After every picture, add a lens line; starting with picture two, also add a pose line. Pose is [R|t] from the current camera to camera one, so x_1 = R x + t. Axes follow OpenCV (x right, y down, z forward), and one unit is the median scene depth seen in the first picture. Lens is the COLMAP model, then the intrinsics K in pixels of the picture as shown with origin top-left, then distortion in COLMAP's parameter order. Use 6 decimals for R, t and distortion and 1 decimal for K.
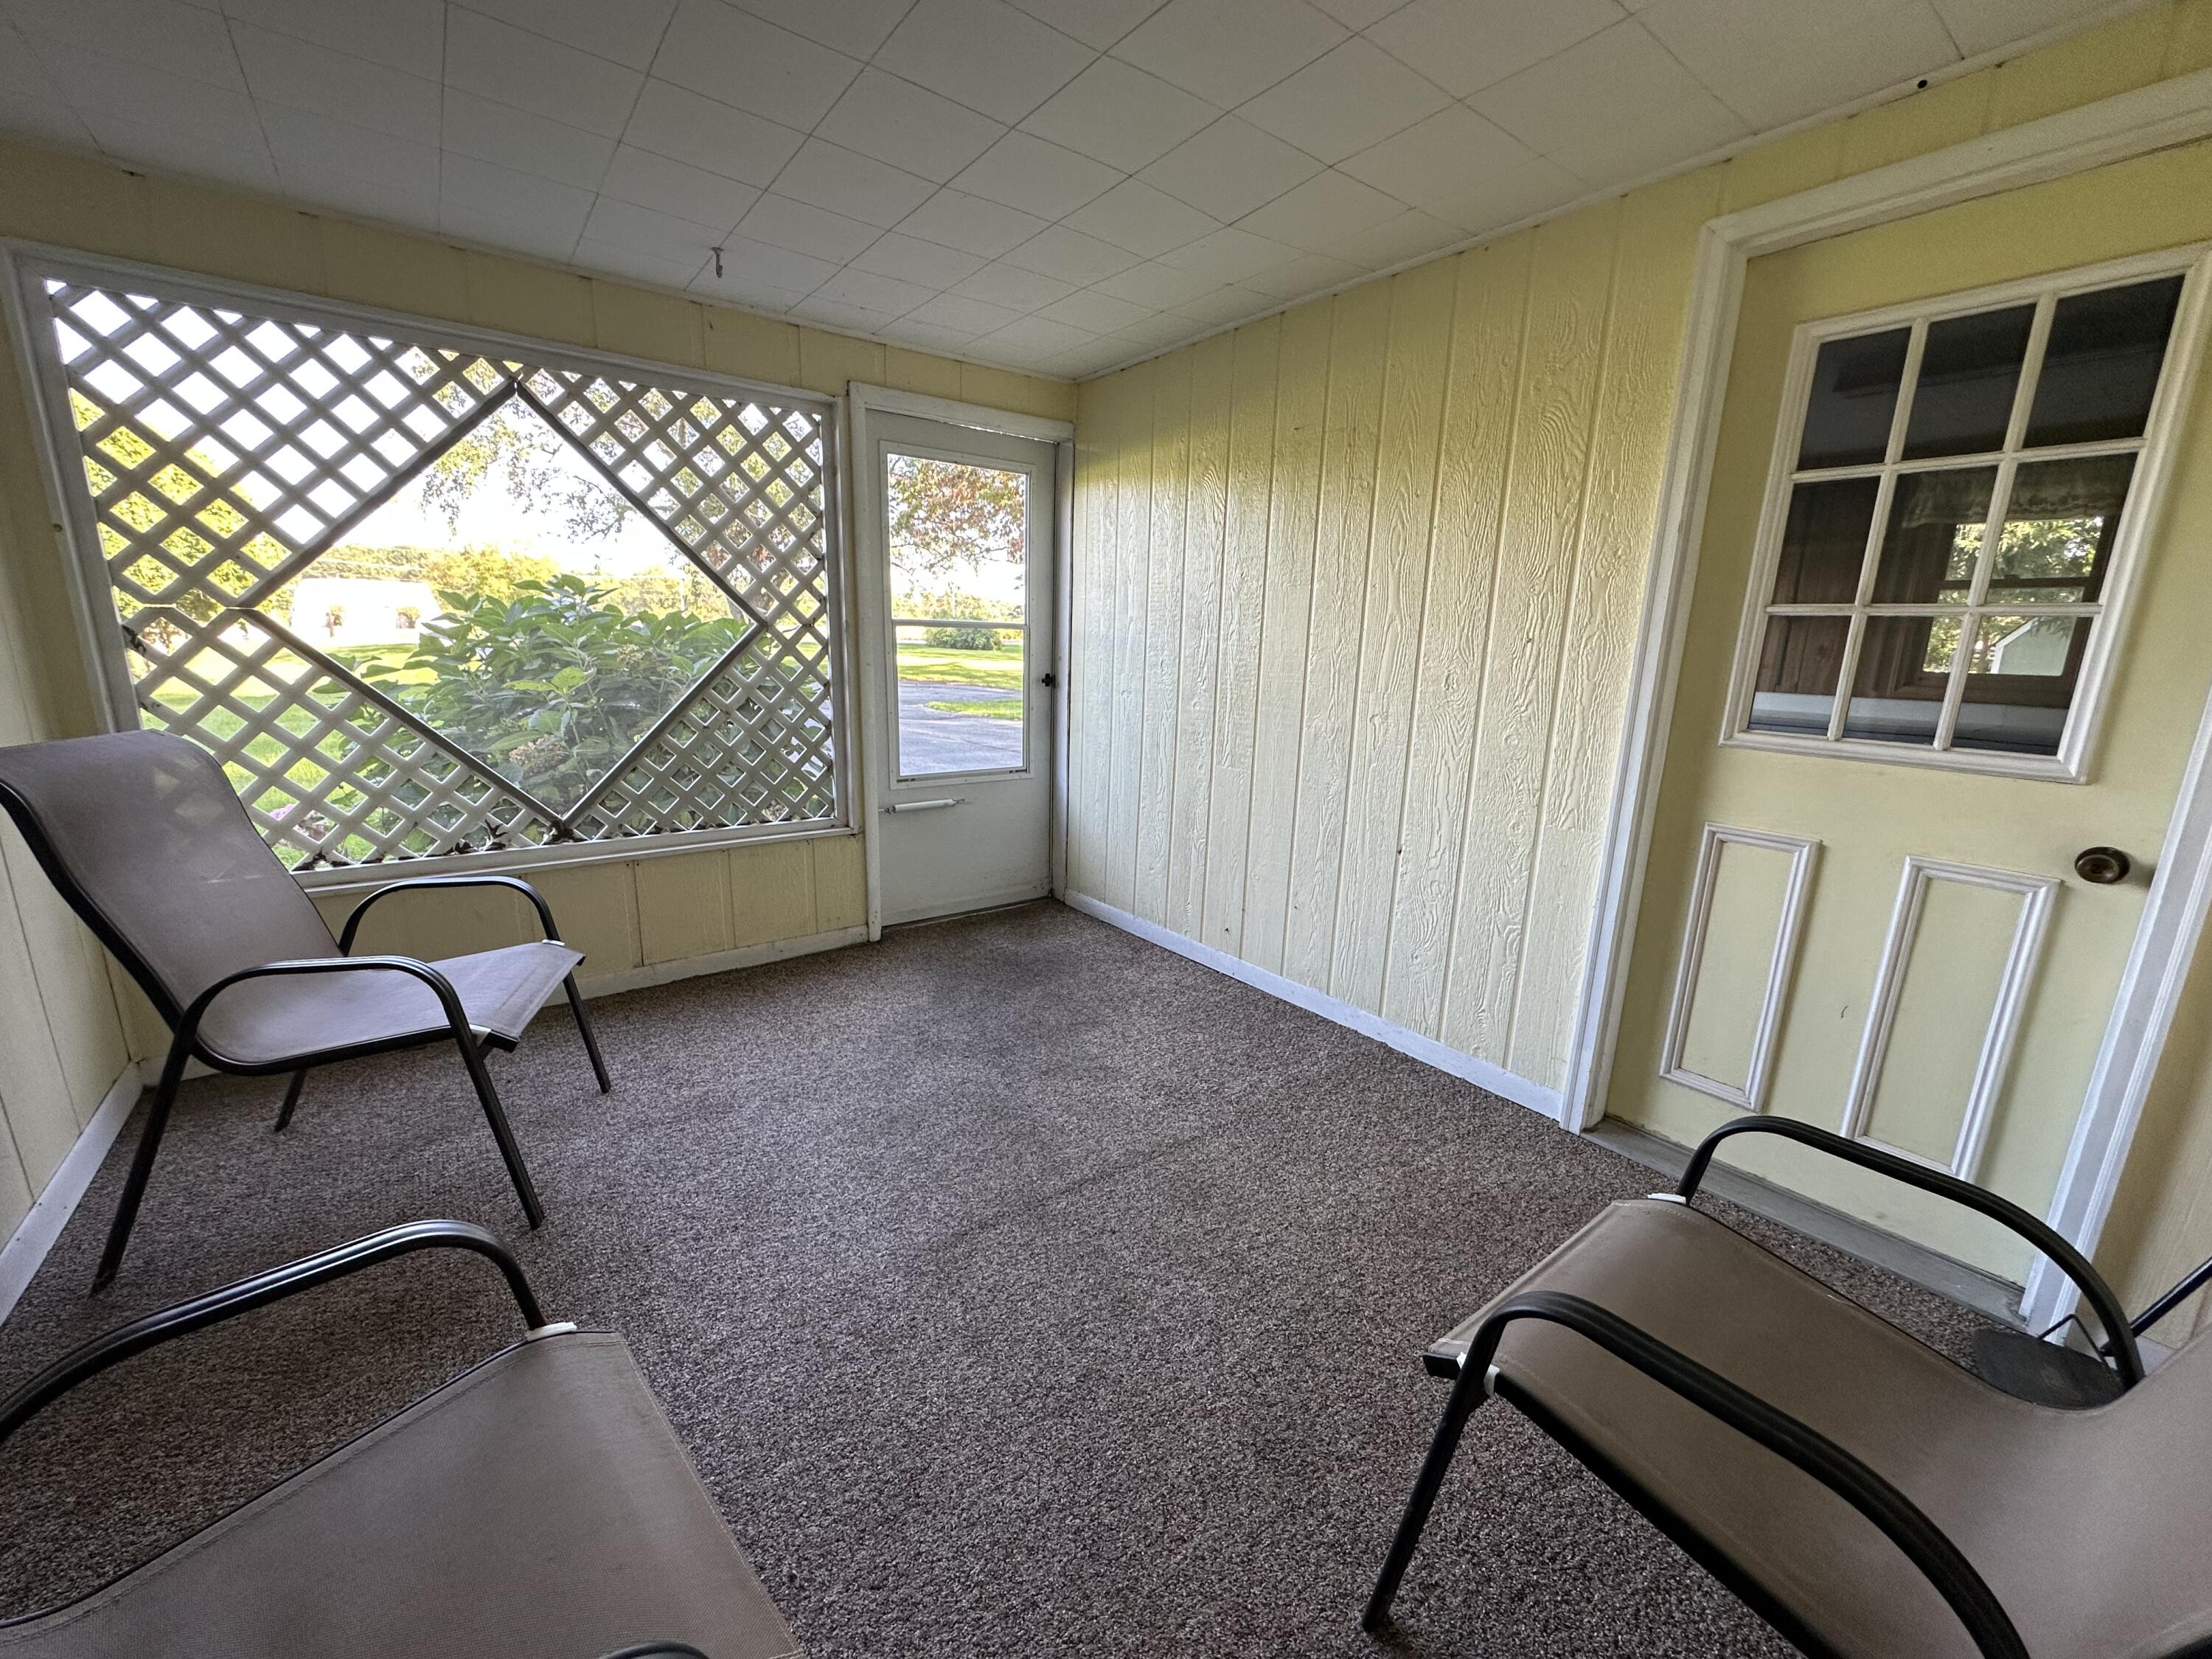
lens RADIAL K [[877.1, 0, 1105.8], [0, 877.1, 827.6], [0, 0, 1]] dist [0.000731, 0.000105]
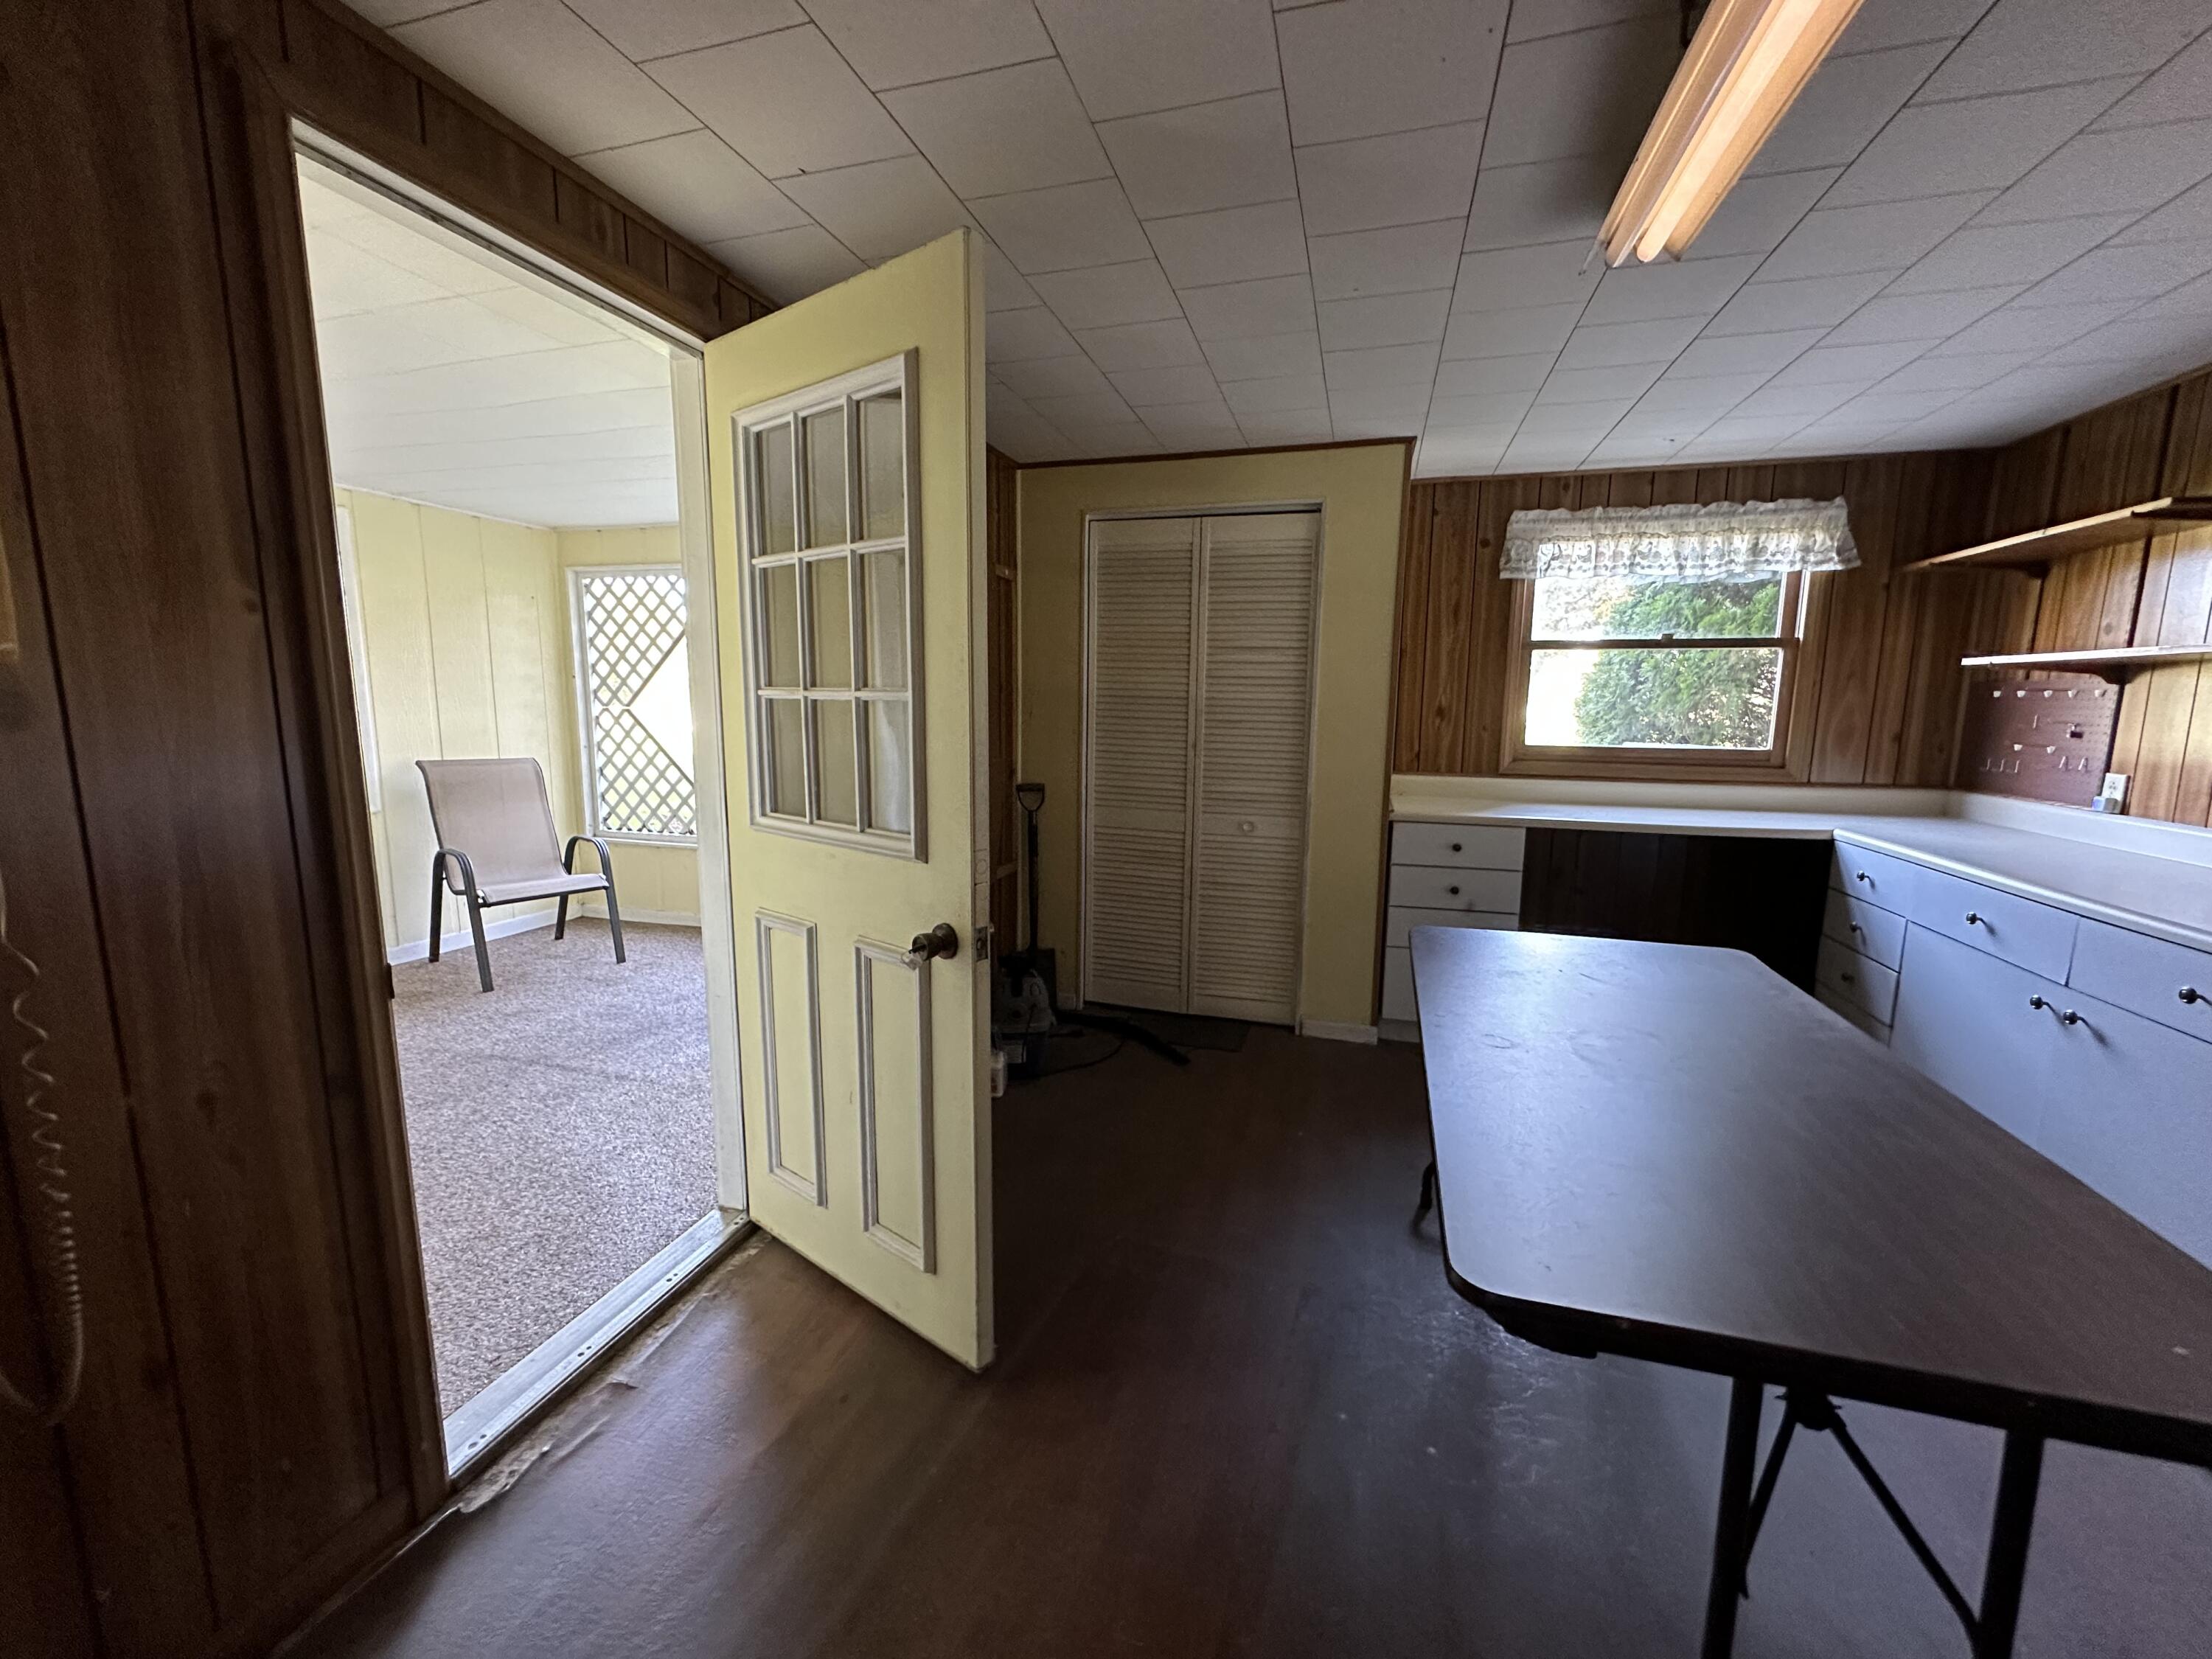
lens RADIAL K [[877.1, 0, 1100.3], [0, 877.1, 828.6], [0, 0, 1]] dist [0.000731, 0.000105]
pose [[0.600971, 0.097862, -0.793257, 1.469311], [-0.170912, 0.985254, -0.007935, -0.136236], [0.780784, 0.140346, 0.608835, 0.628655]]
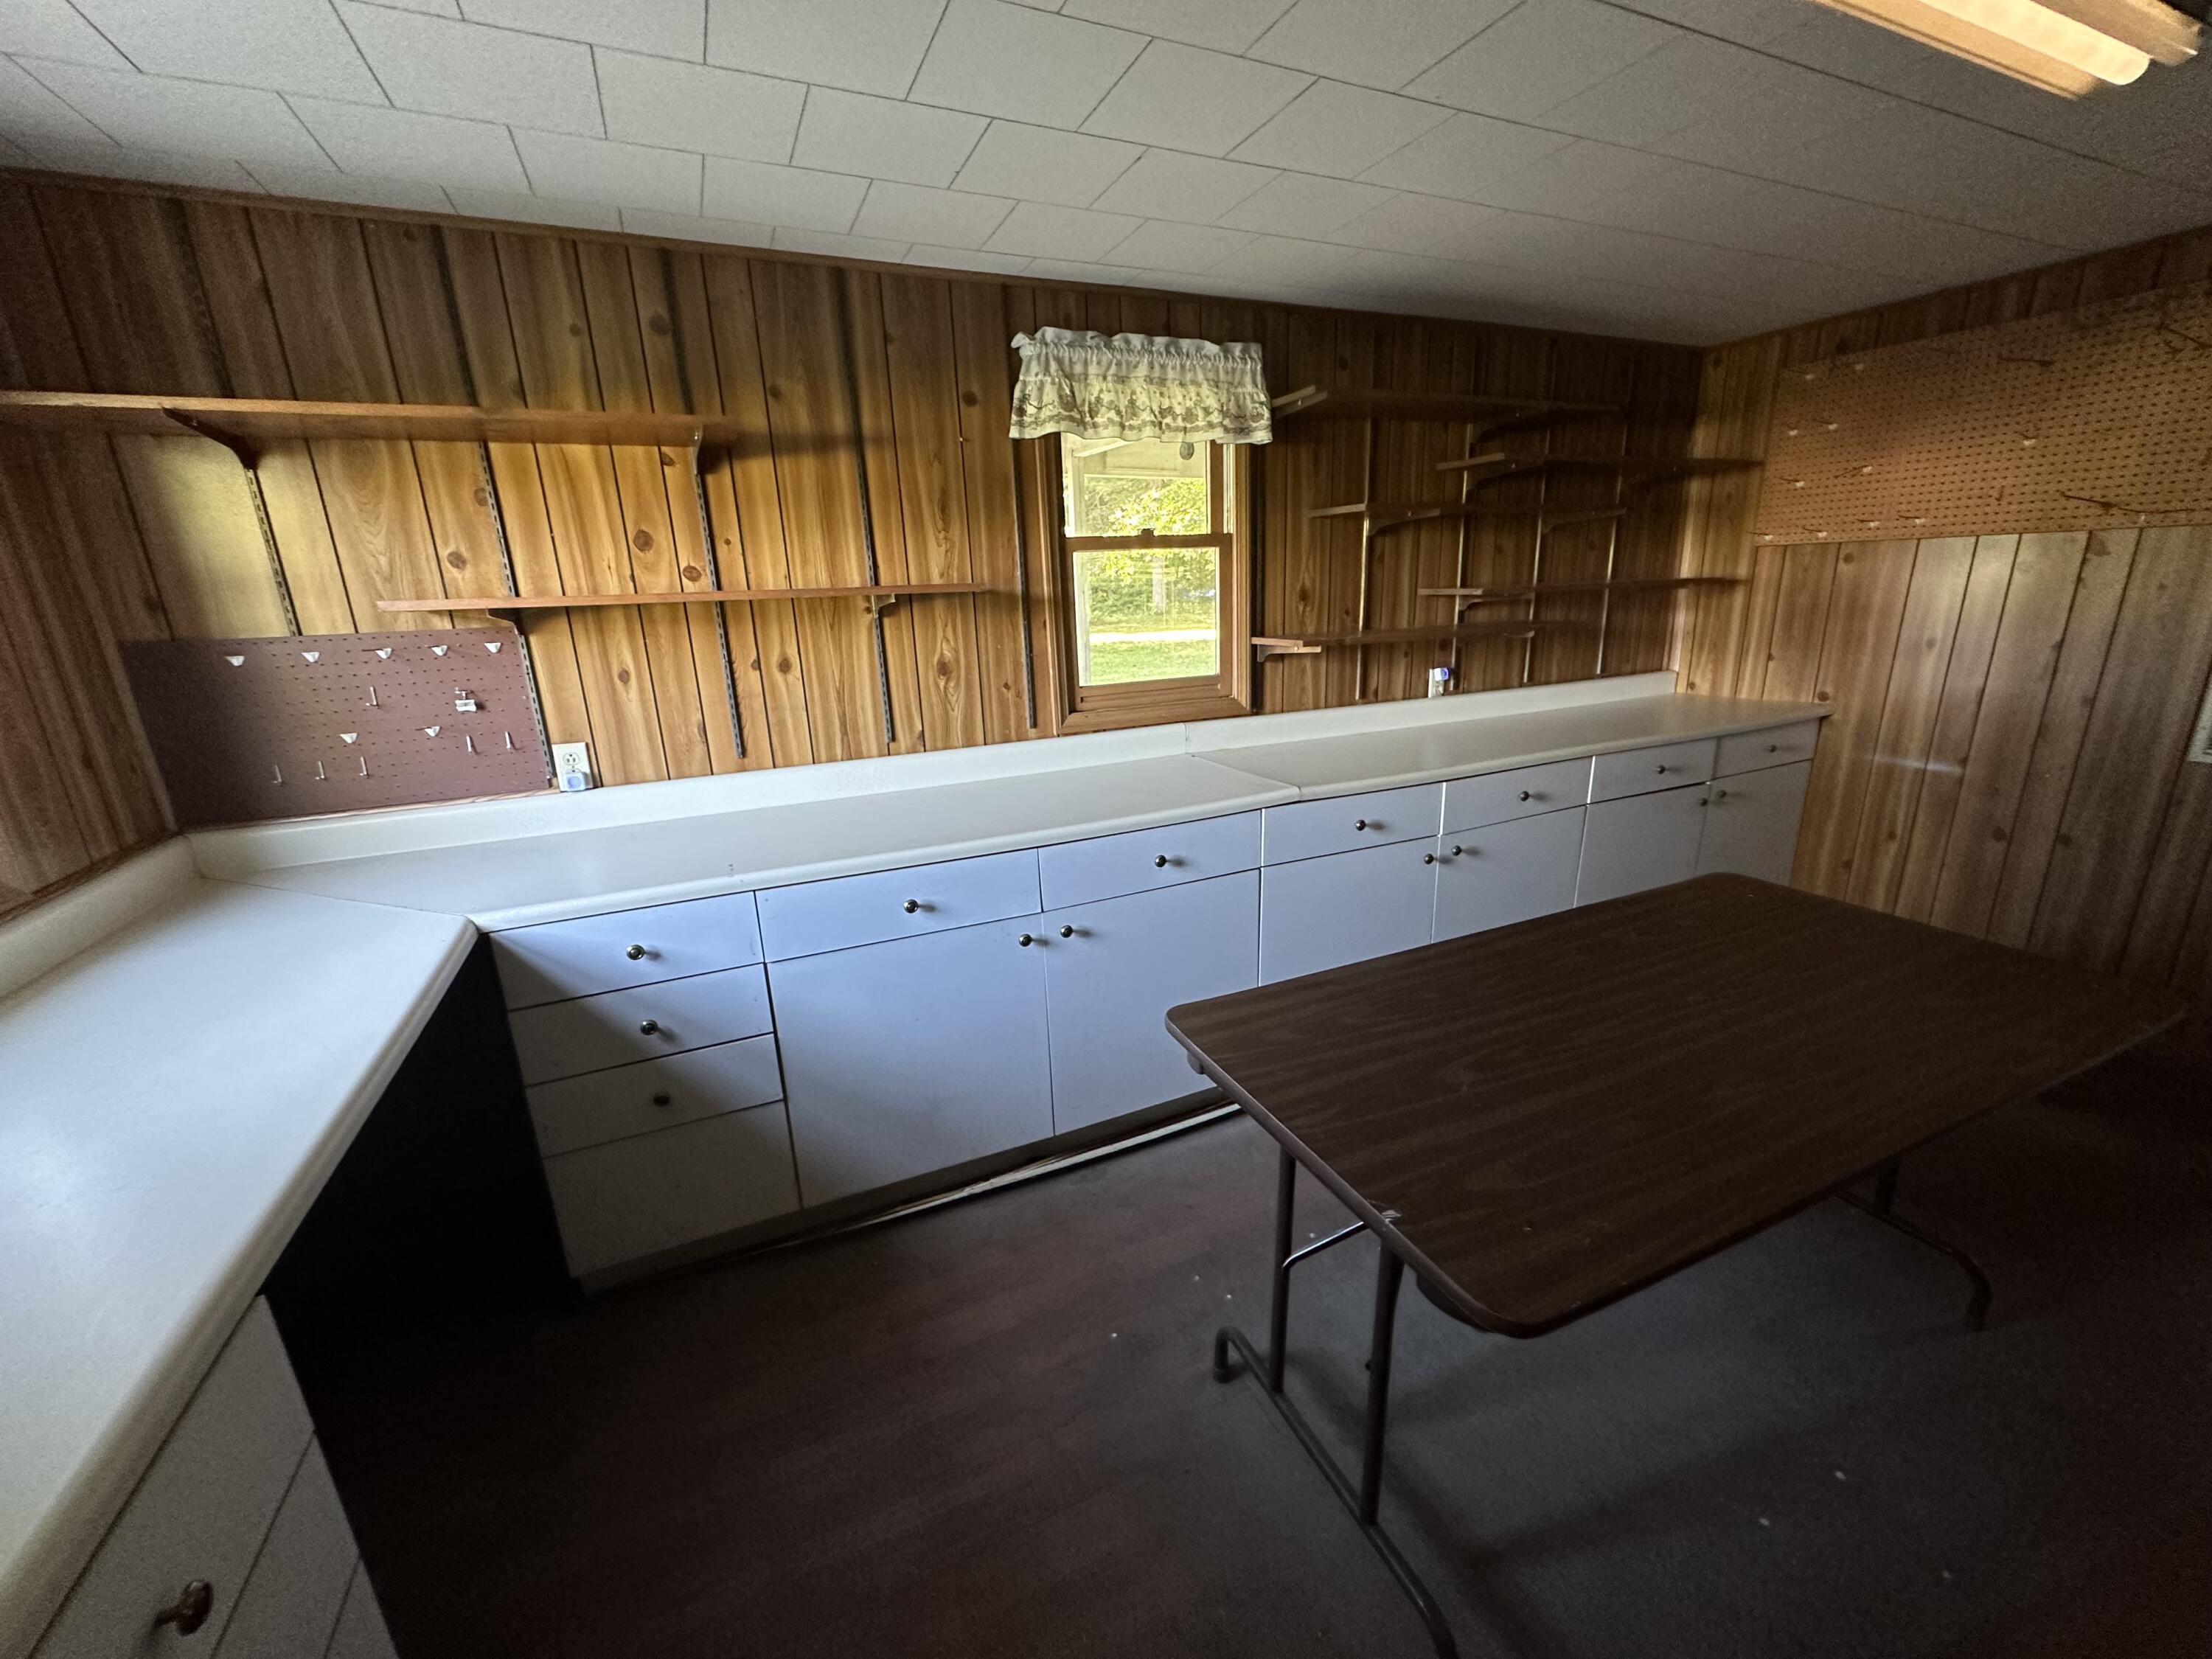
lens RADIAL K [[877.1, 0, 1100.5], [0, 877.1, 834.3], [0, 0, 1]] dist [0.000731, 0.000105]
pose [[0.213097, -0.305987, 0.927880, 0.606134], [0.259898, 0.933230, 0.248063, -0.424391], [-0.941829, 0.188293, 0.278394, 1.539608]]
